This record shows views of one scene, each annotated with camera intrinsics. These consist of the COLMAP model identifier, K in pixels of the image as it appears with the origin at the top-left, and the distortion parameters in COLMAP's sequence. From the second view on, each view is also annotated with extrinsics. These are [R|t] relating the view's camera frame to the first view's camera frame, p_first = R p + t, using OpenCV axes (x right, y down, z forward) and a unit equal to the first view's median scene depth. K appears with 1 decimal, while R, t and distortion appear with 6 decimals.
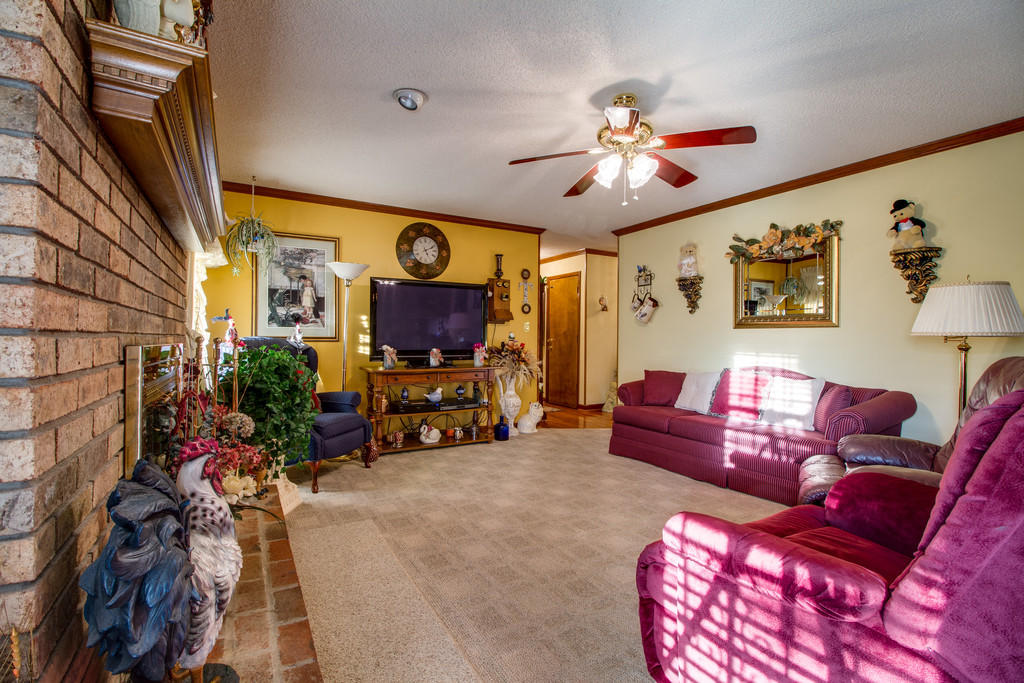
lens RADIAL K [[472.1, 0, 512.6], [0, 472.1, 339.4], [0, 0, 1]] dist [0.004027, -0.006545]
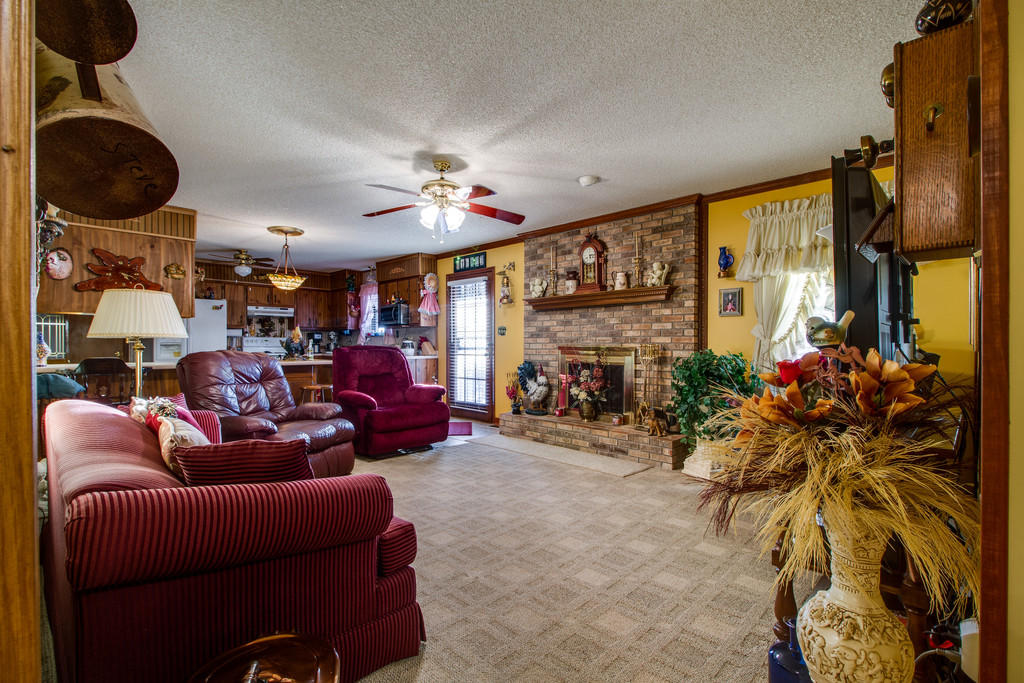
lens RADIAL K [[472.1, 0, 512.1], [0, 472.1, 345.3], [0, 0, 1]] dist [0.004027, -0.006545]
pose [[-0.962222, -0.004543, -0.272227, 0.377591], [-0.005006, 0.999987, 0.001006, 0.002068], [0.272219, 0.002331, -0.962232, 2.167180]]
